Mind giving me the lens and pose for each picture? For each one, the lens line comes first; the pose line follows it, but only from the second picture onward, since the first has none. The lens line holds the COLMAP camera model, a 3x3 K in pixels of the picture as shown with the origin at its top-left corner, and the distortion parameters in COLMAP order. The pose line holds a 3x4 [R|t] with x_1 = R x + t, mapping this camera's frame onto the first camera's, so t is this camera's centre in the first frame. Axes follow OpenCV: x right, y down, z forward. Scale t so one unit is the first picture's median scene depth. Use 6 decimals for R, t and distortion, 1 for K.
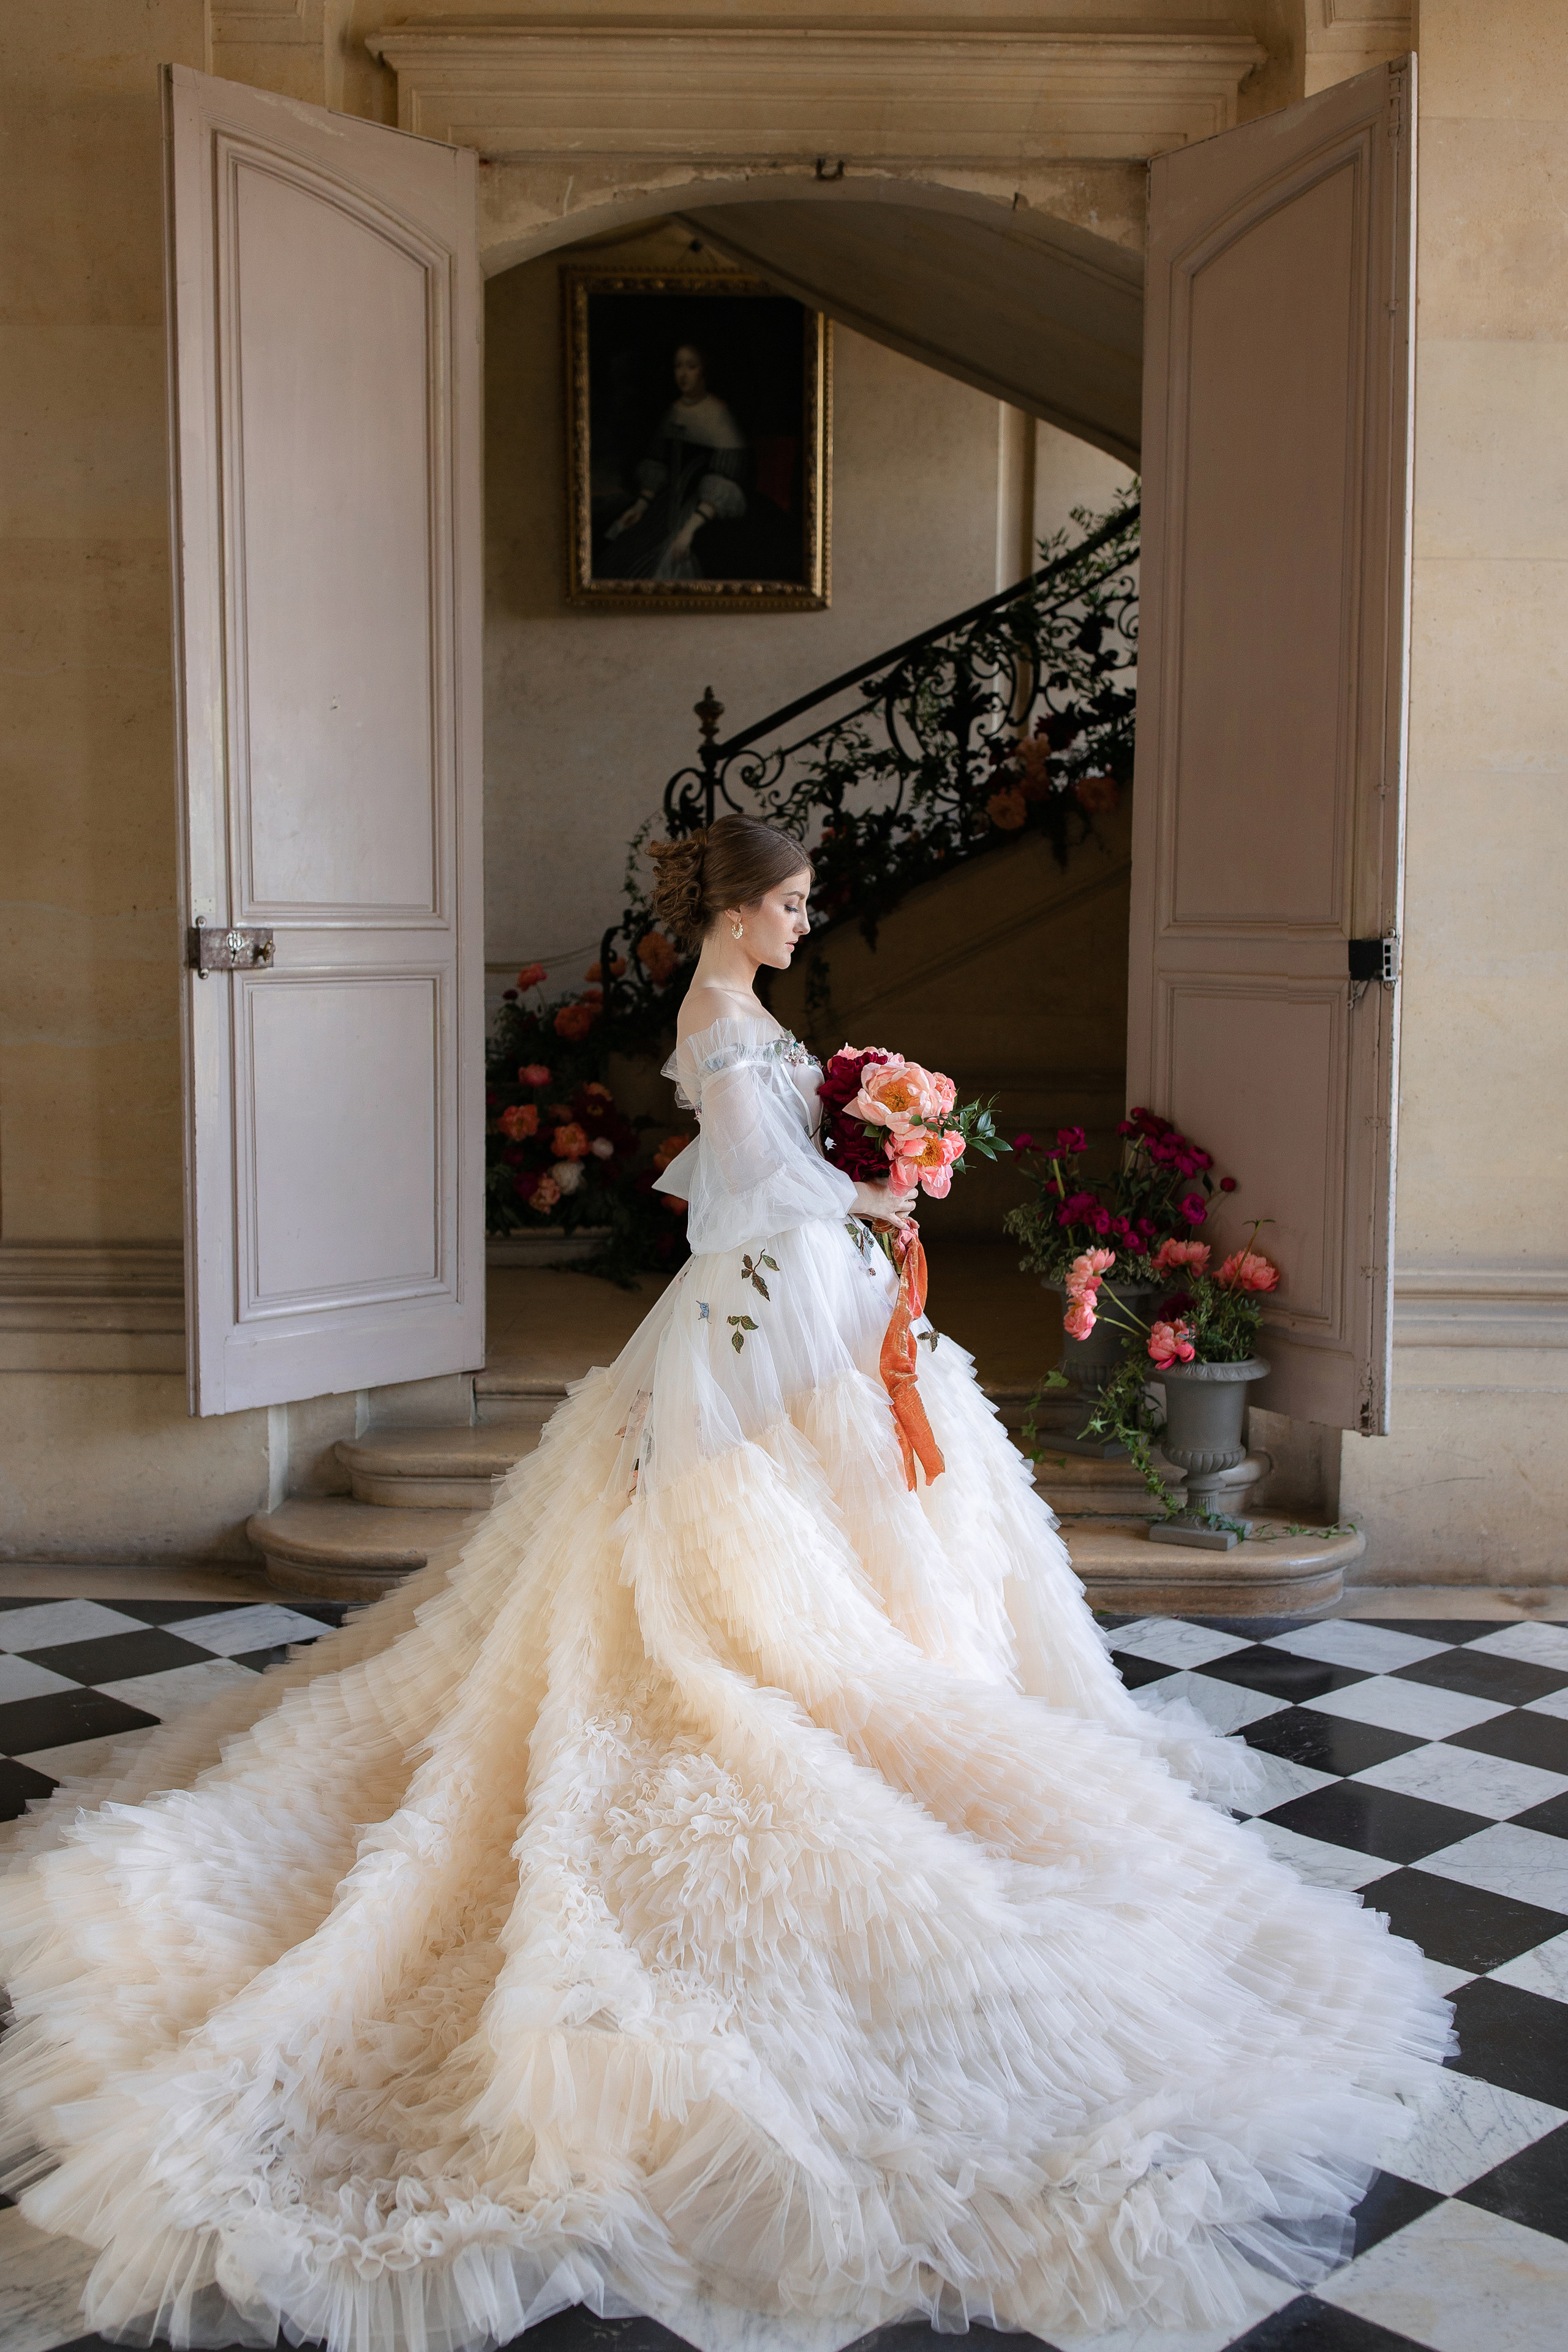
lens RADIAL K [[2245.4, 0, 784.0], [0, 2245.4, 1176.0], [0, 0, 1]] dist [-0.014487, -0.002671]
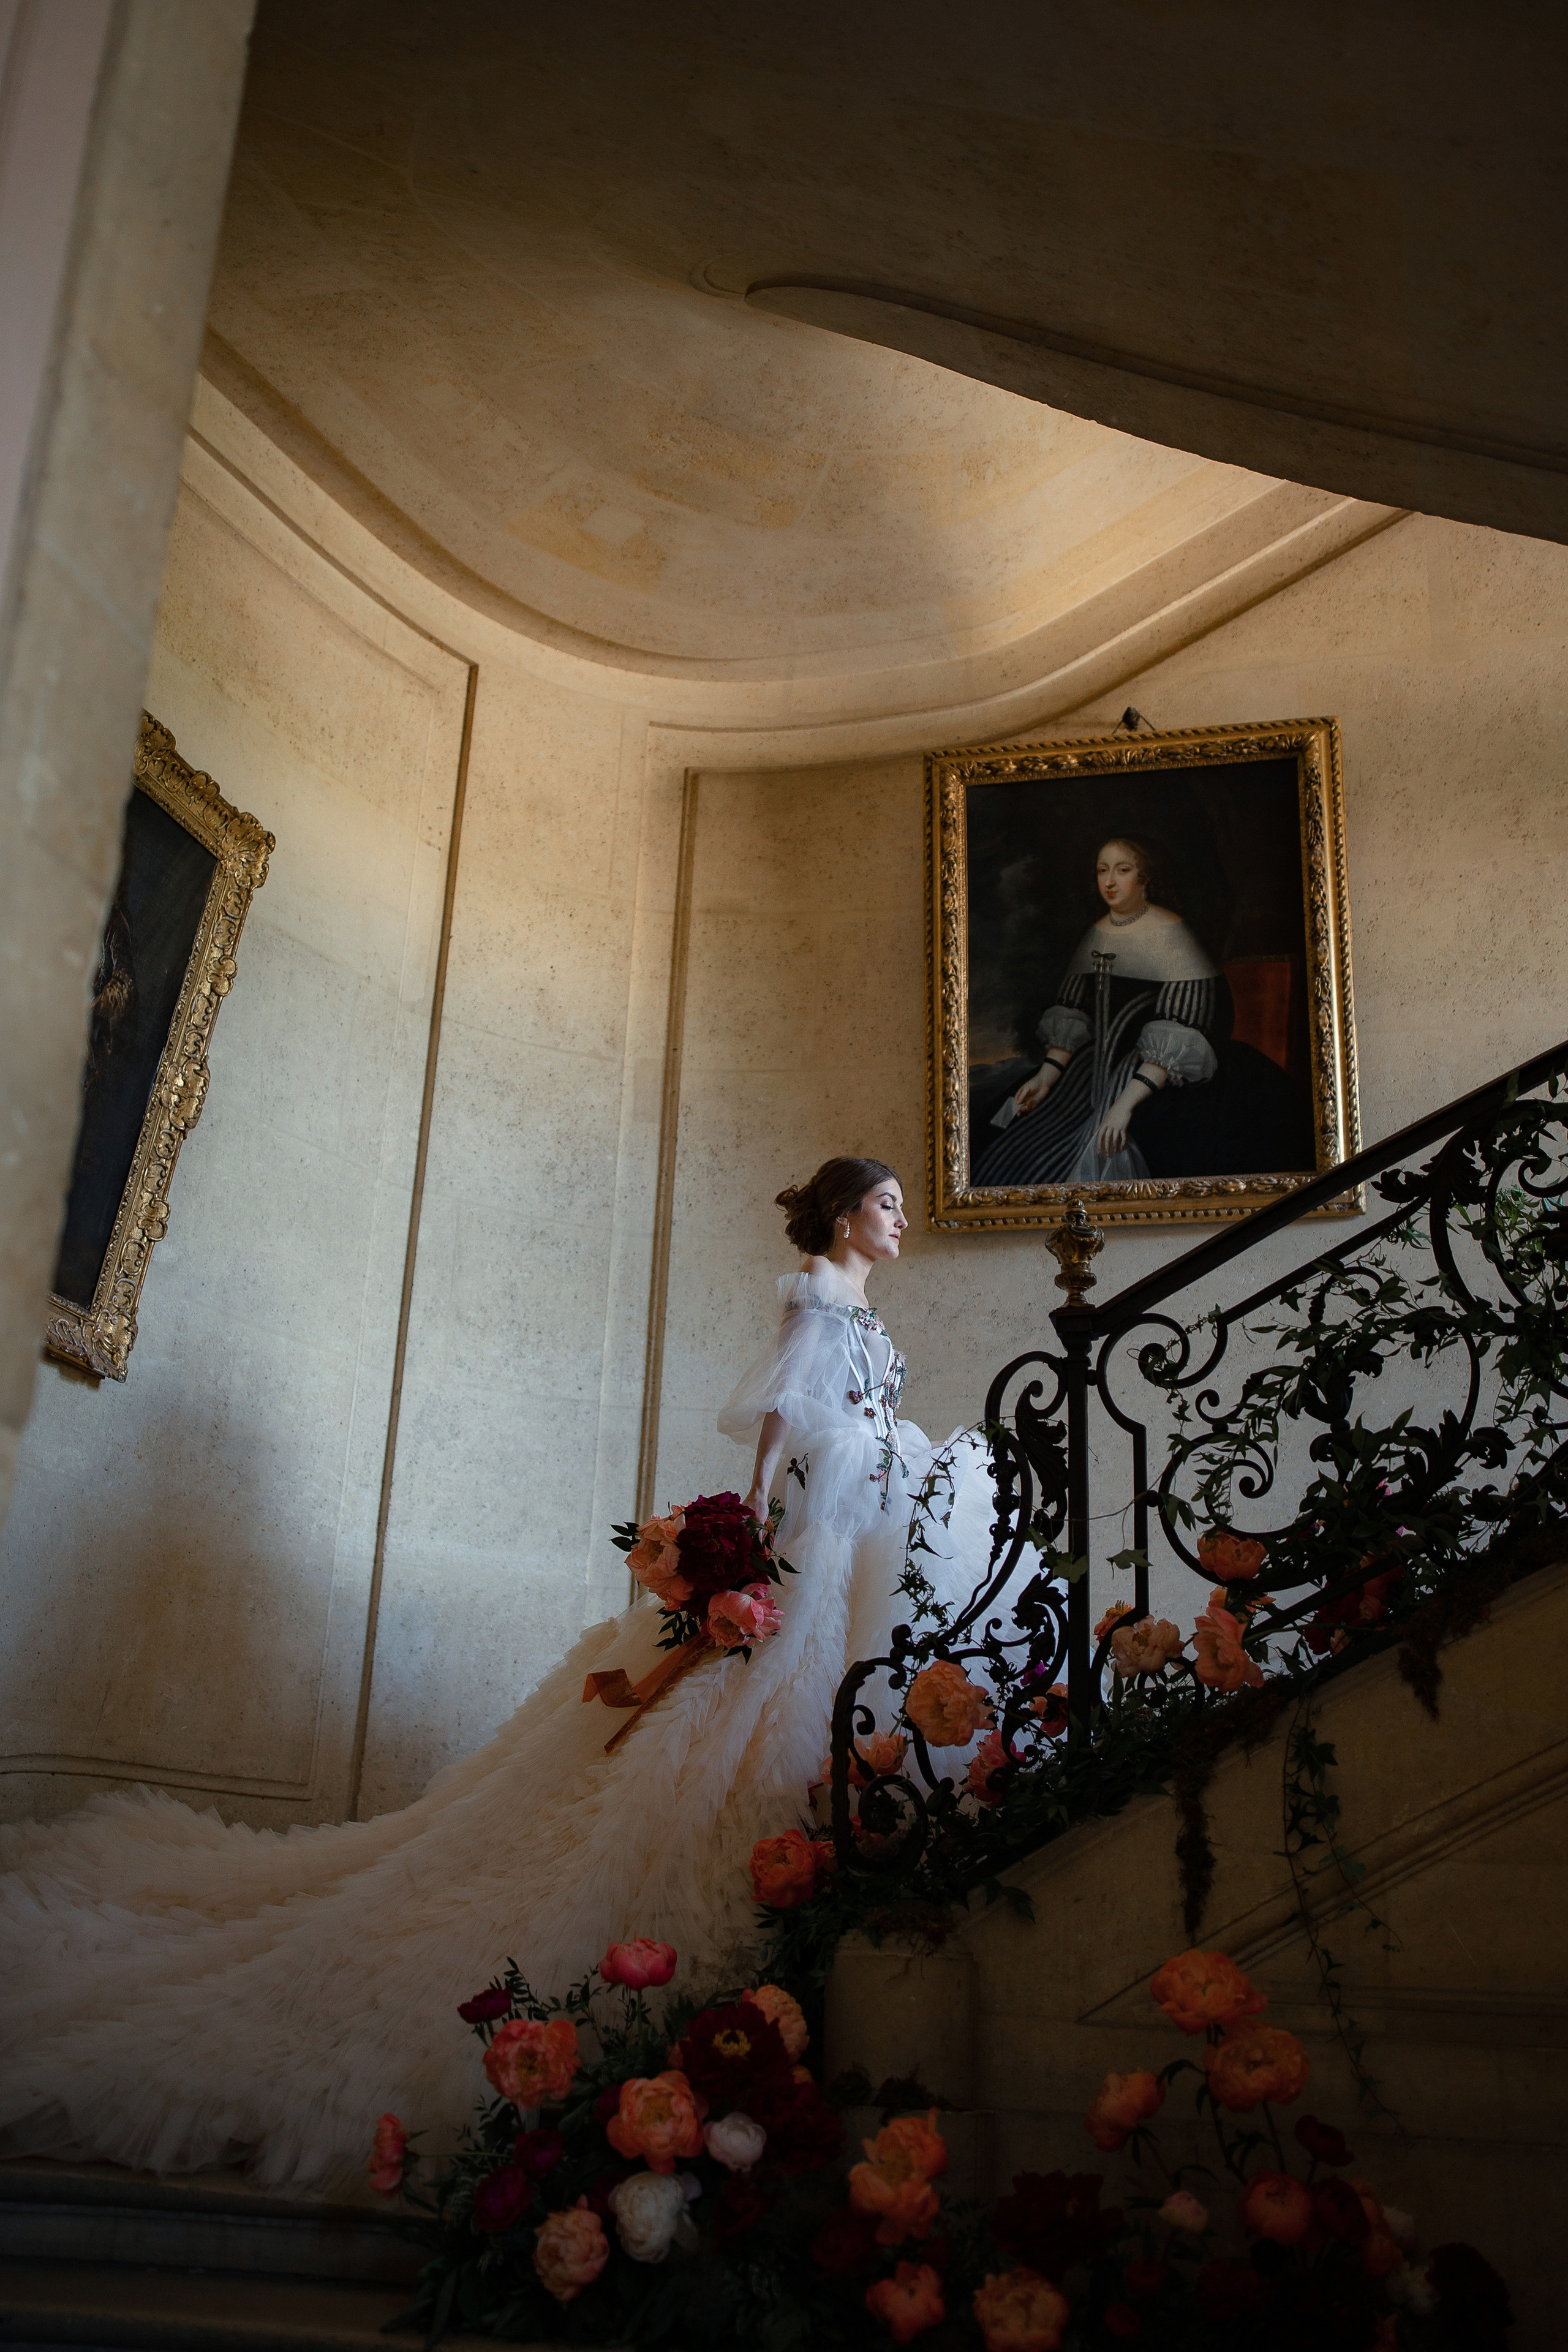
lens RADIAL K [[2245.4, 0, 784.0], [0, 2245.4, 1176.0], [0, 0, 1]] dist [-0.014487, -0.002671]
pose [[0.958830, -0.060589, -0.277442, 0.046087], [-0.066153, 0.902442, -0.425703, 0.001725], [0.276168, 0.426531, 0.861280, 0.529659]]
